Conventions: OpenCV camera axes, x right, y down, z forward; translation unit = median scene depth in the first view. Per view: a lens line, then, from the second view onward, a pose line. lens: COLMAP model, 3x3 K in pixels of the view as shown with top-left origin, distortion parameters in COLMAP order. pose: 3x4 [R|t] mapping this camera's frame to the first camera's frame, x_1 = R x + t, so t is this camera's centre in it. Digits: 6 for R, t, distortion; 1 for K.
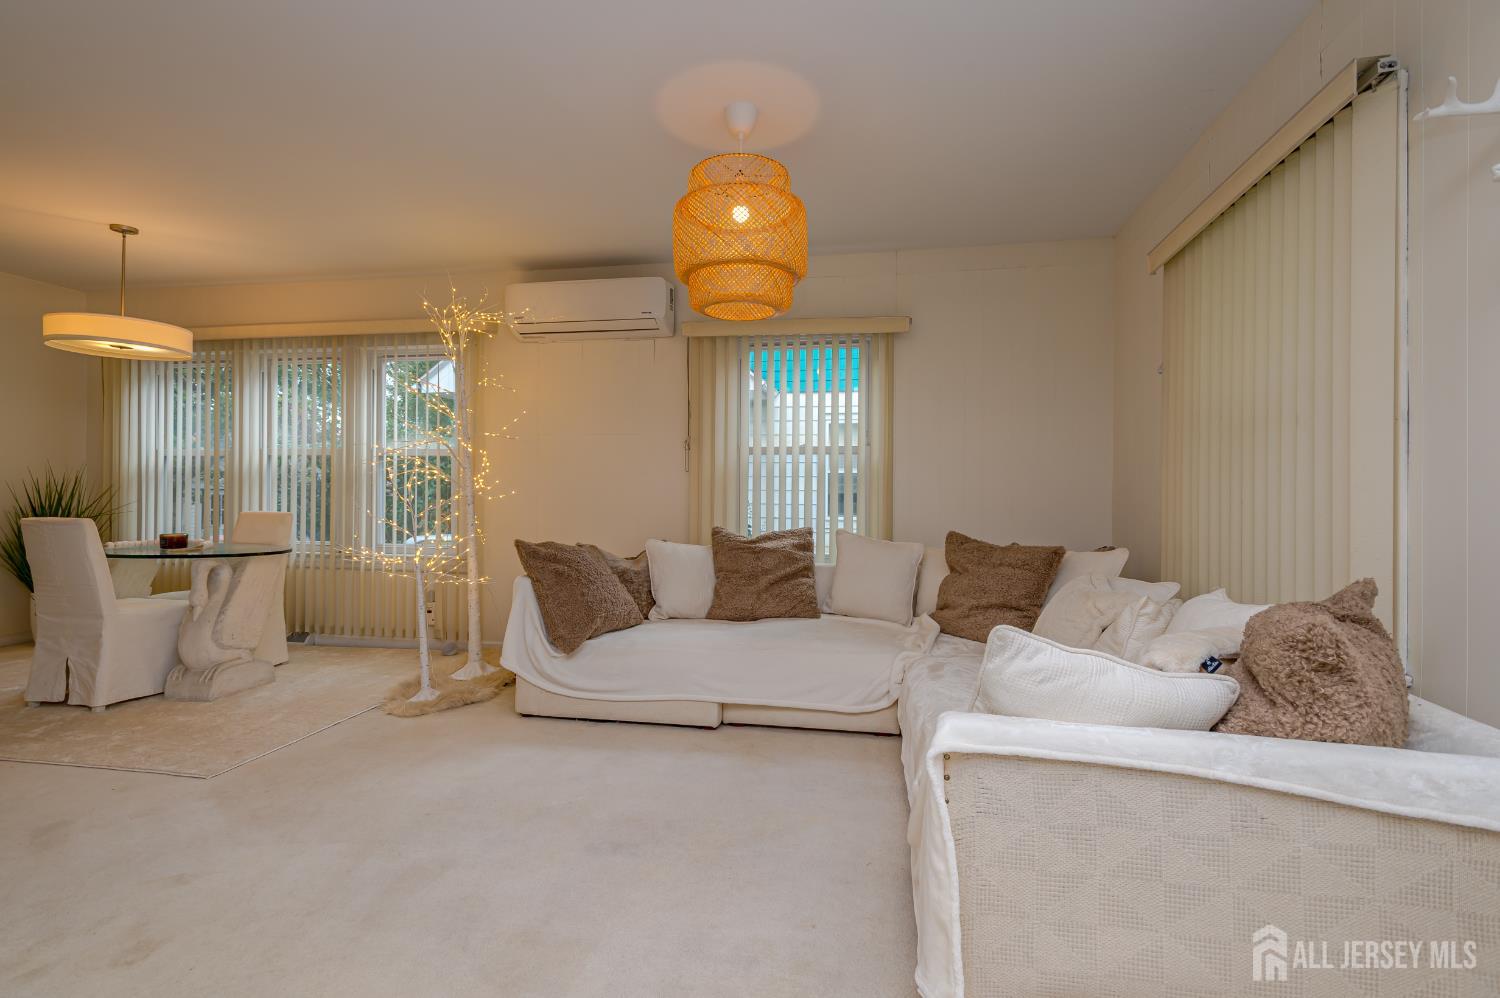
lens RADIAL K [[695.8, 0, 754.9], [0, 695.8, 498.9], [0, 0, 1]] dist [0.016552, -0.004164]
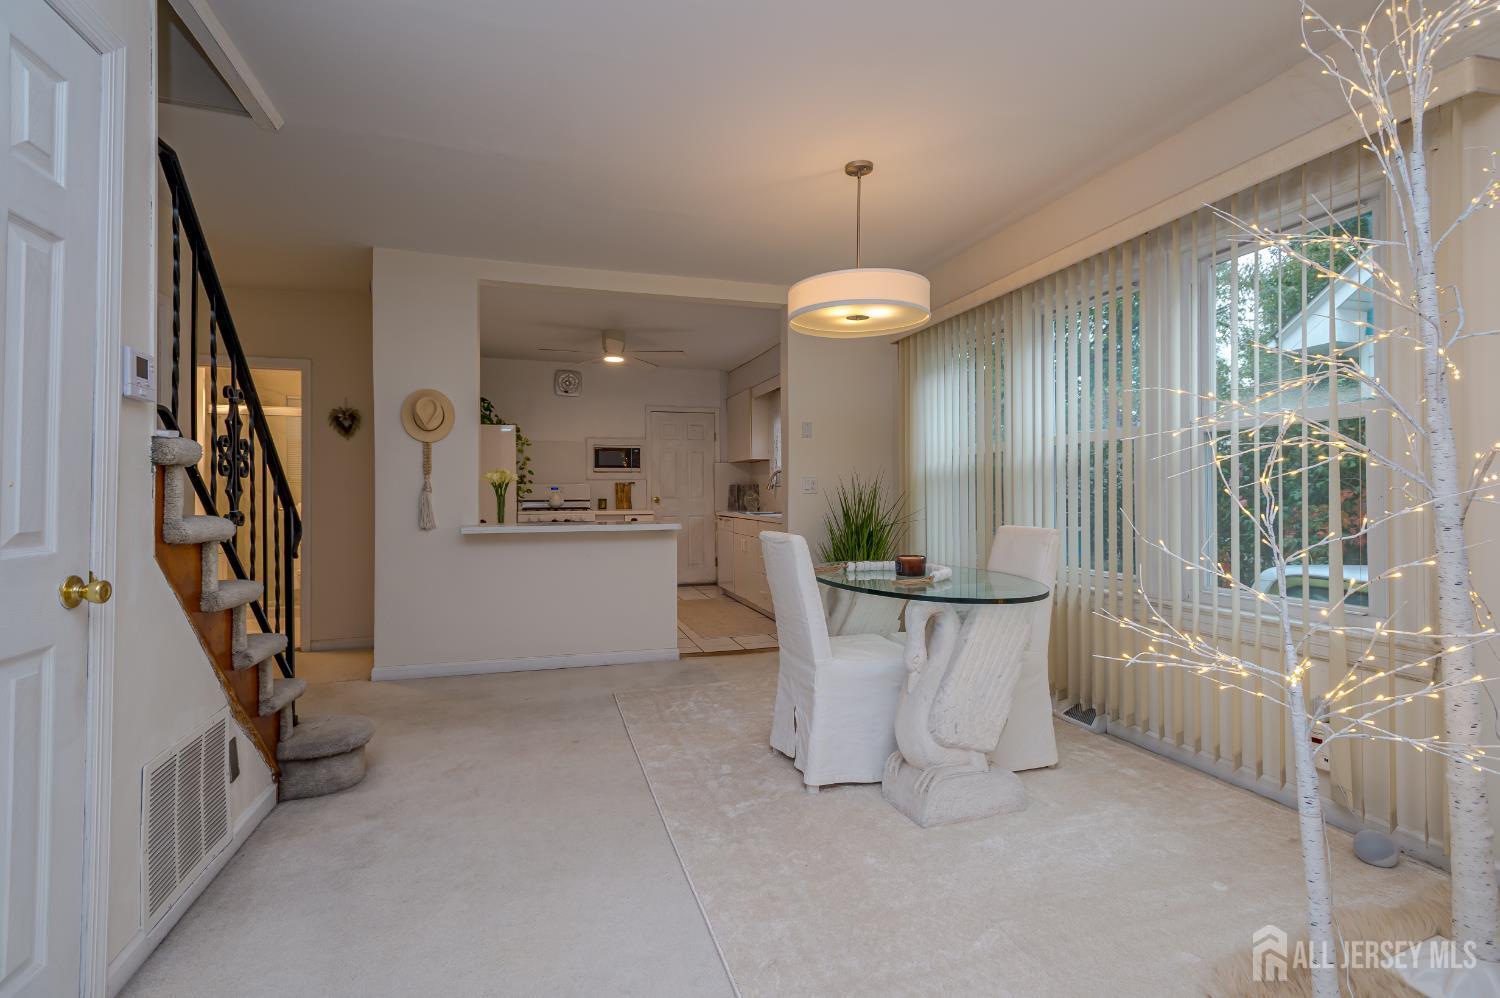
lens RADIAL K [[695.8, 0, 744.8], [0, 695.8, 486.3], [0, 0, 1]] dist [0.016552, -0.004164]
pose [[0.457286, -0.022251, -0.889041, -0.269211], [0.002476, 0.999715, -0.023747, -0.006534], [0.889316, 0.008658, 0.457211, 0.540977]]
